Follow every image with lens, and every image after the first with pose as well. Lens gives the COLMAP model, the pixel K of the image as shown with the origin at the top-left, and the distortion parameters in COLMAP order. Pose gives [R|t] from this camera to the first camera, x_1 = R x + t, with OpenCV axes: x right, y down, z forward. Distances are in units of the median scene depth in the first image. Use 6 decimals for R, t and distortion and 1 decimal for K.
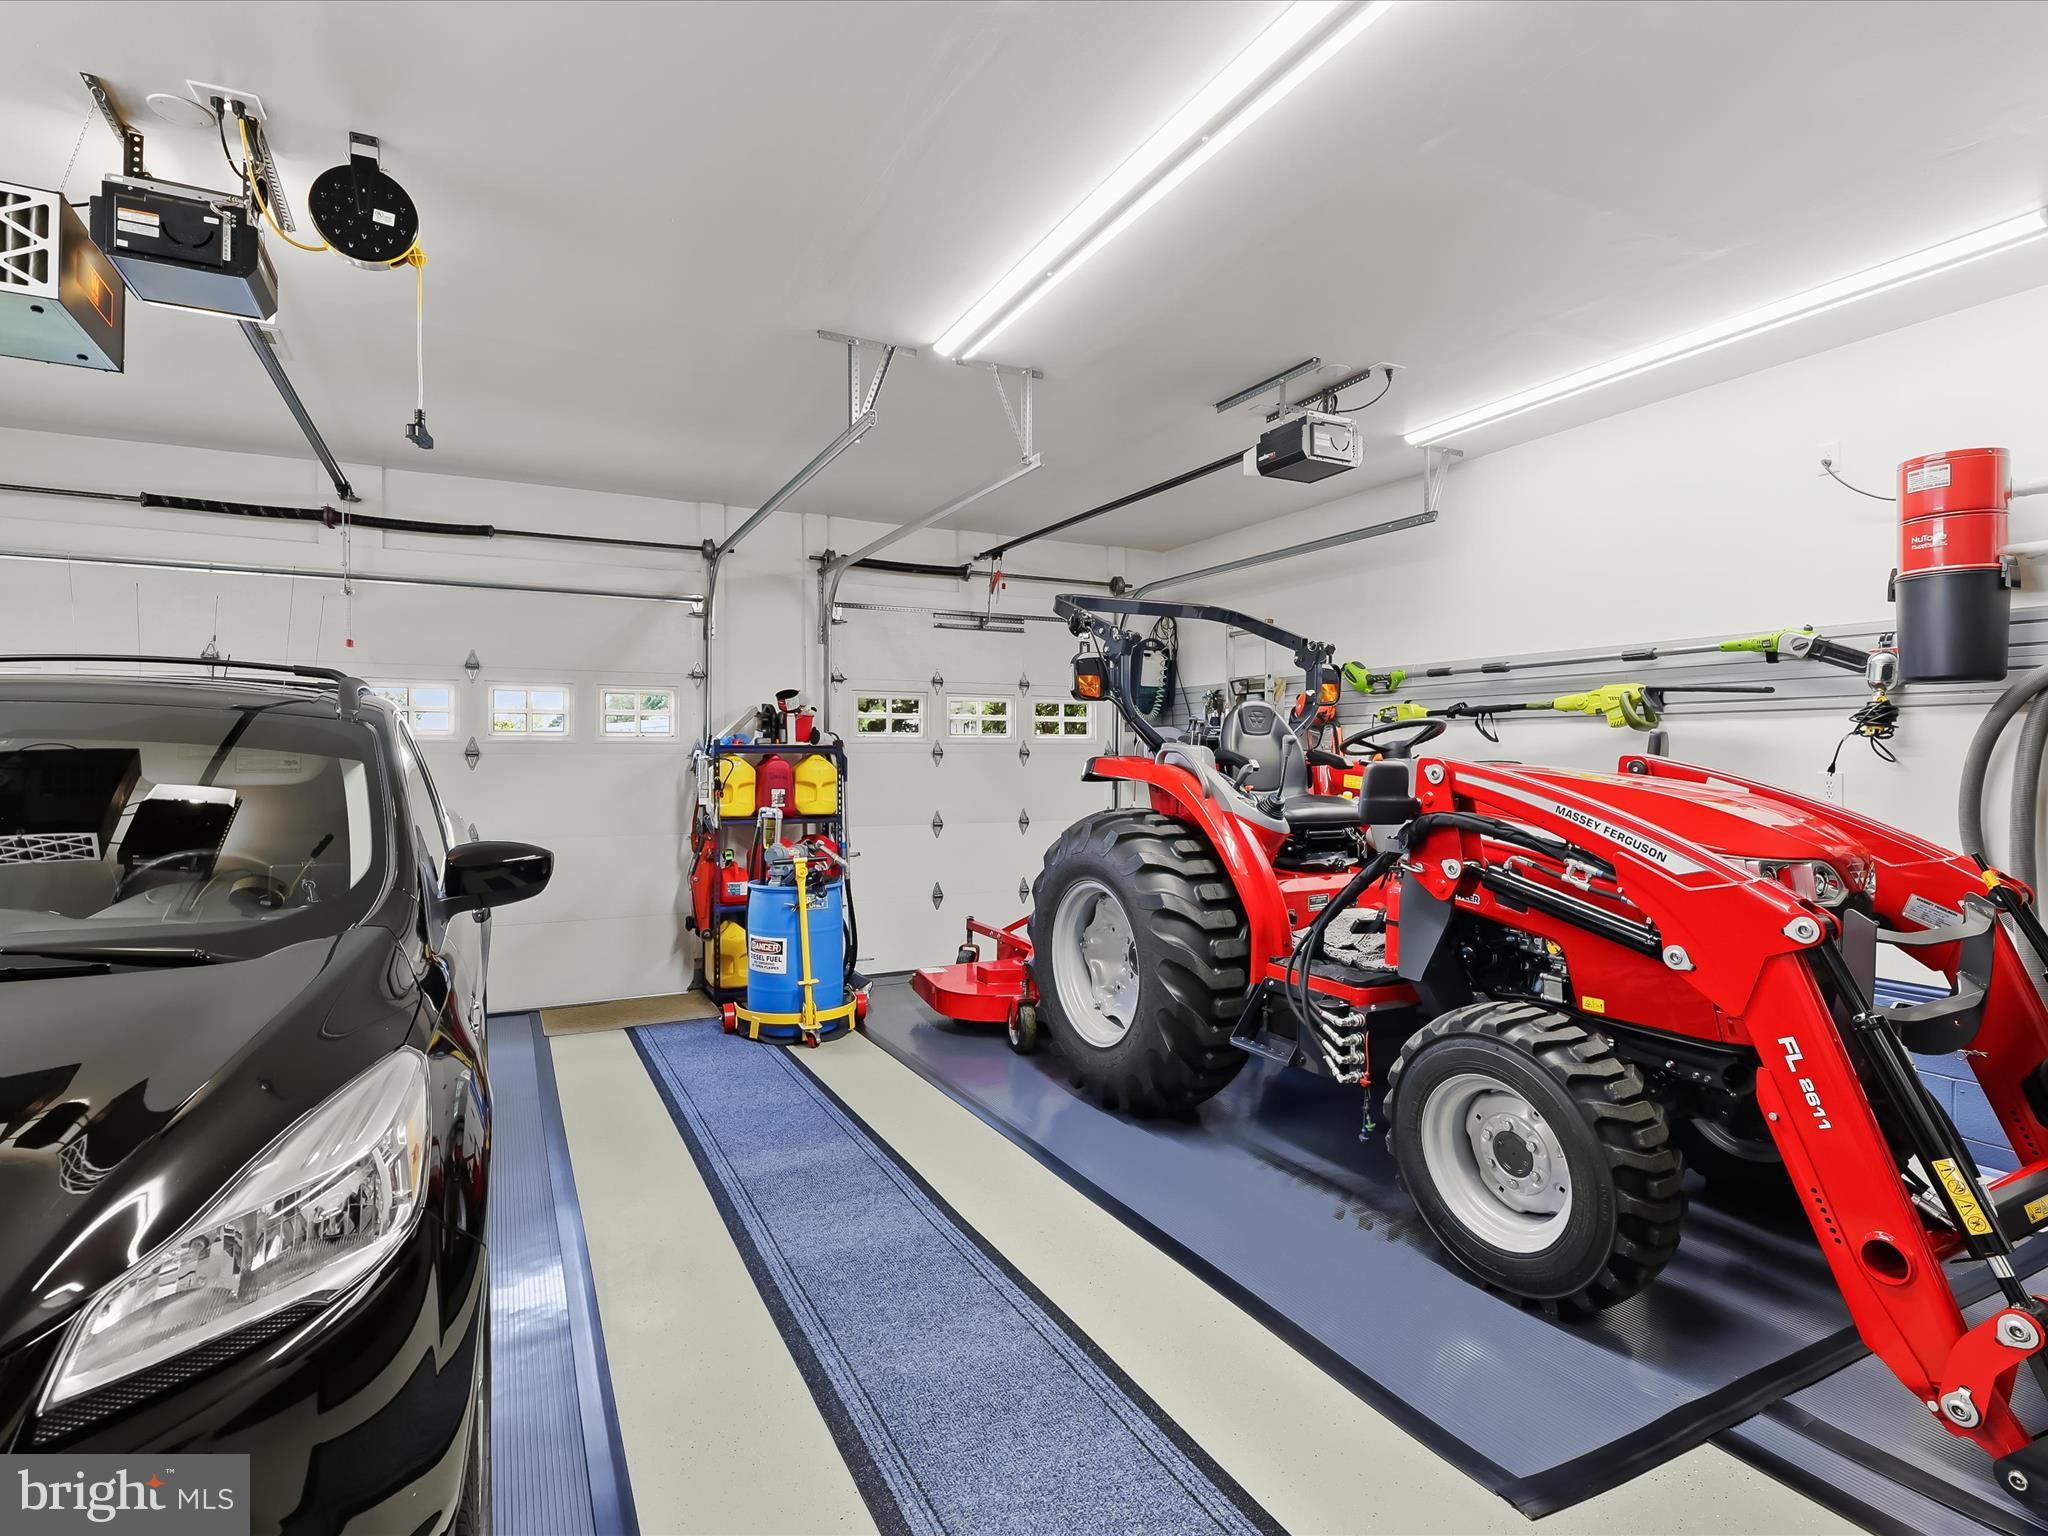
lens RADIAL K [[1033.6, 0, 1026.7], [0, 1033.6, 758.1], [0, 0, 1]] dist [-0.002115, 0.000595]
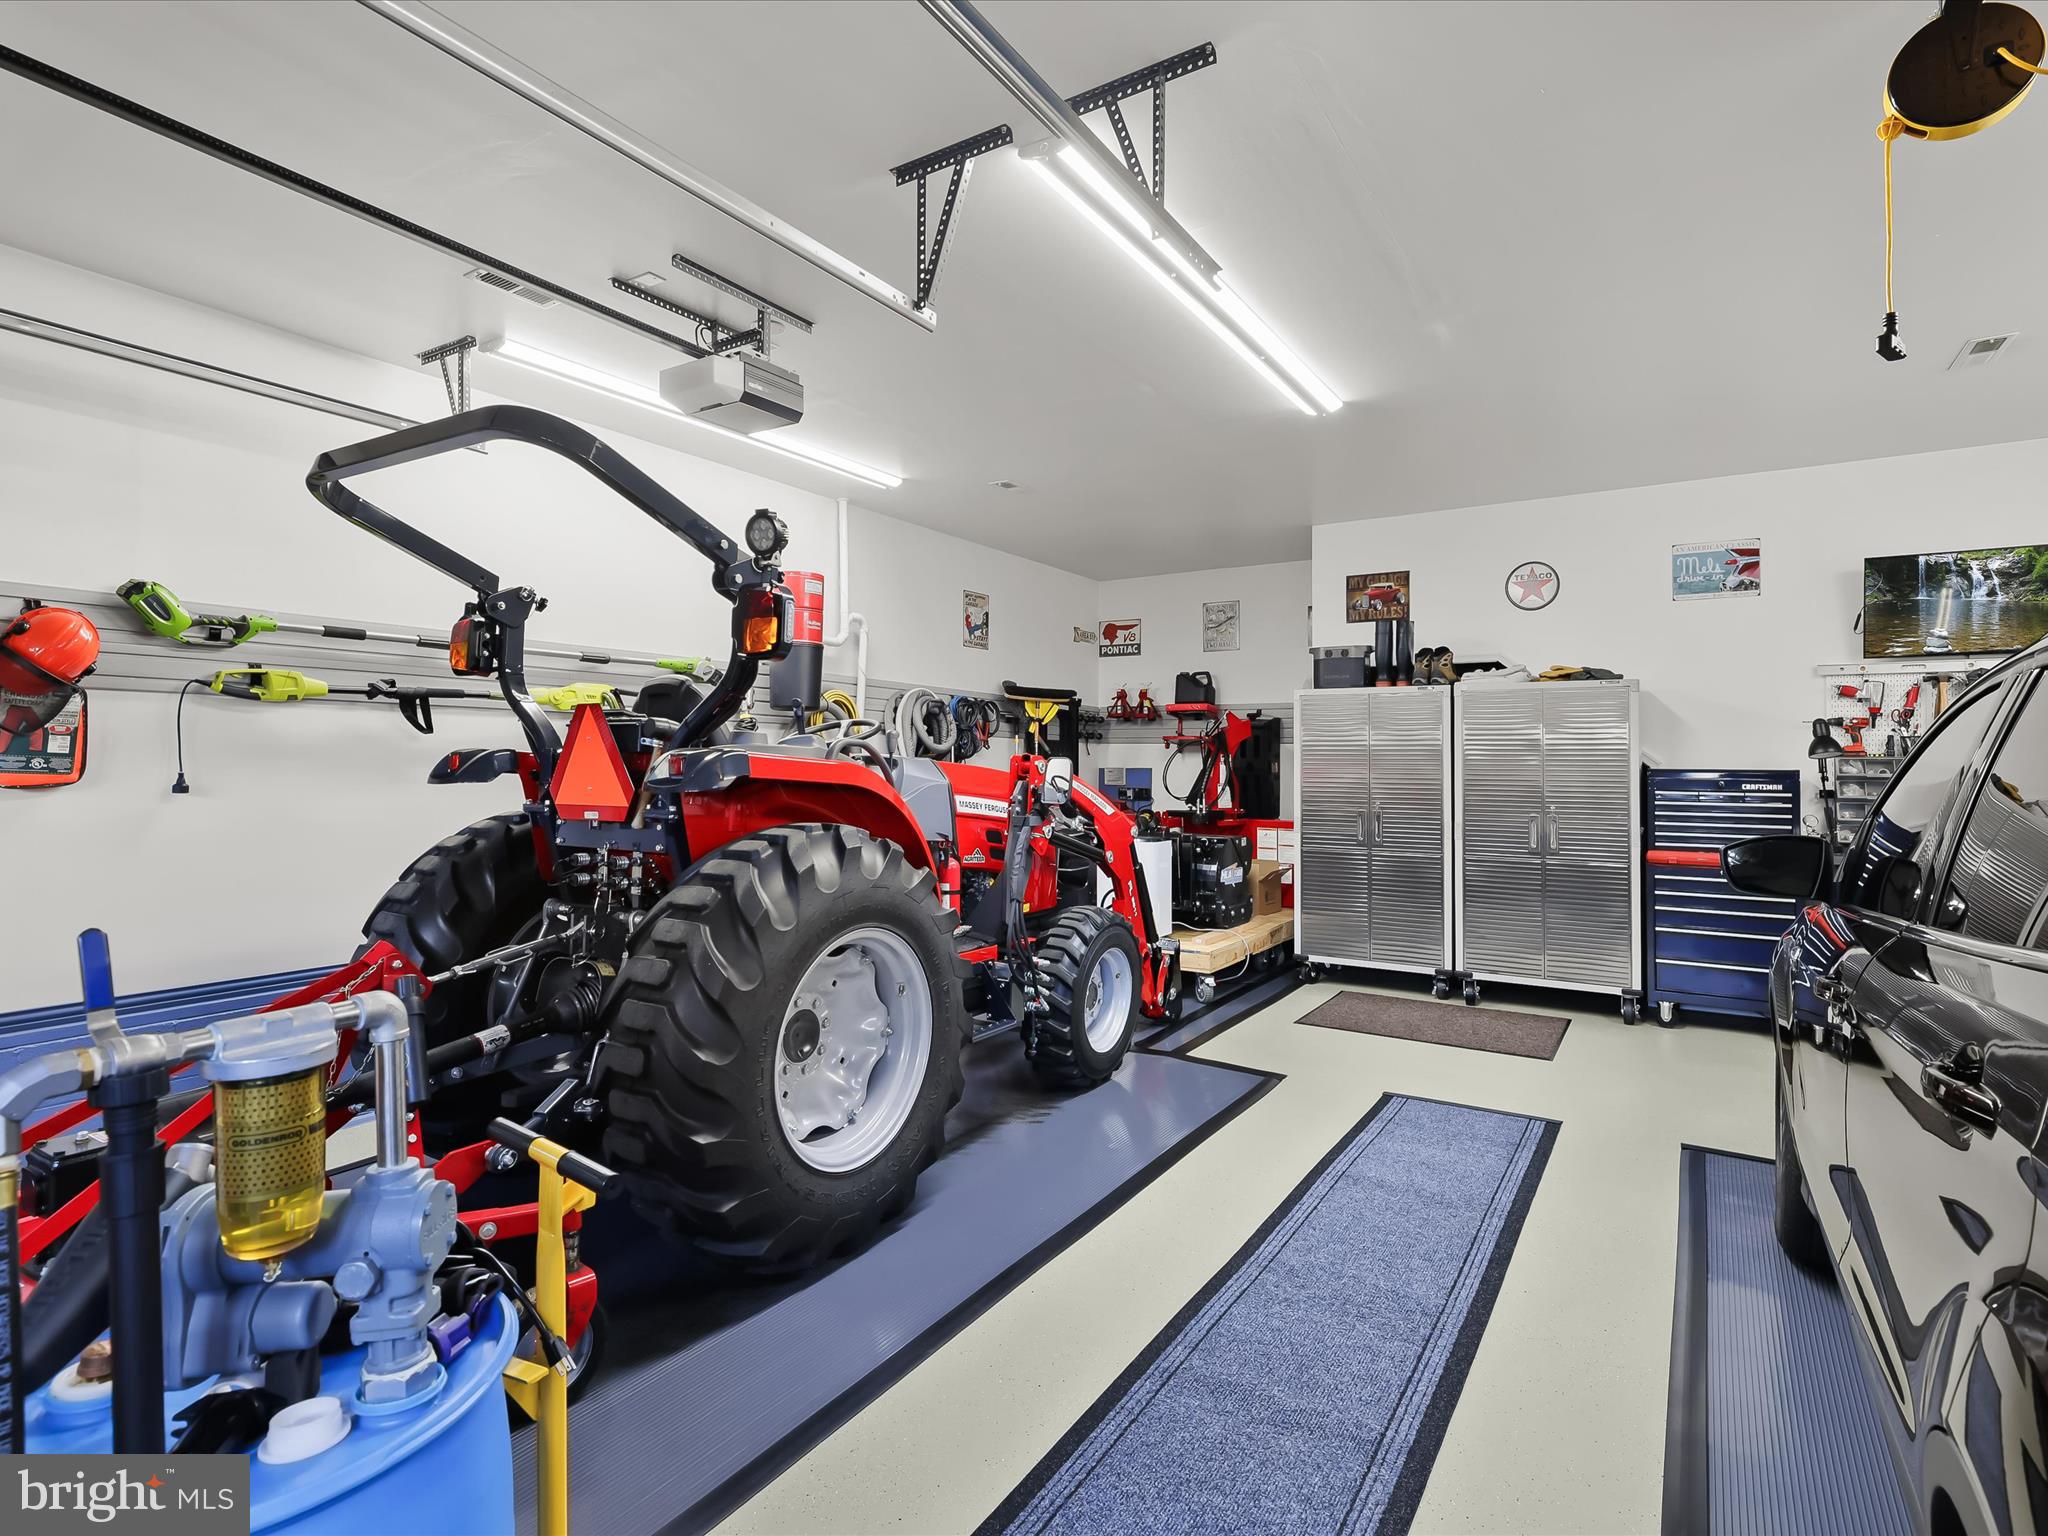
lens RADIAL K [[1027.9, 0, 1024.0], [0, 1027.9, 768.0], [0, 0, 1]] dist [0.001220, -0.000611]
pose [[-0.491992, -0.004329, 0.870589, -0.824578], [-0.004418, 0.999987, 0.002475, 0.010917], [-0.870588, -0.002628, -0.492005, 1.739429]]
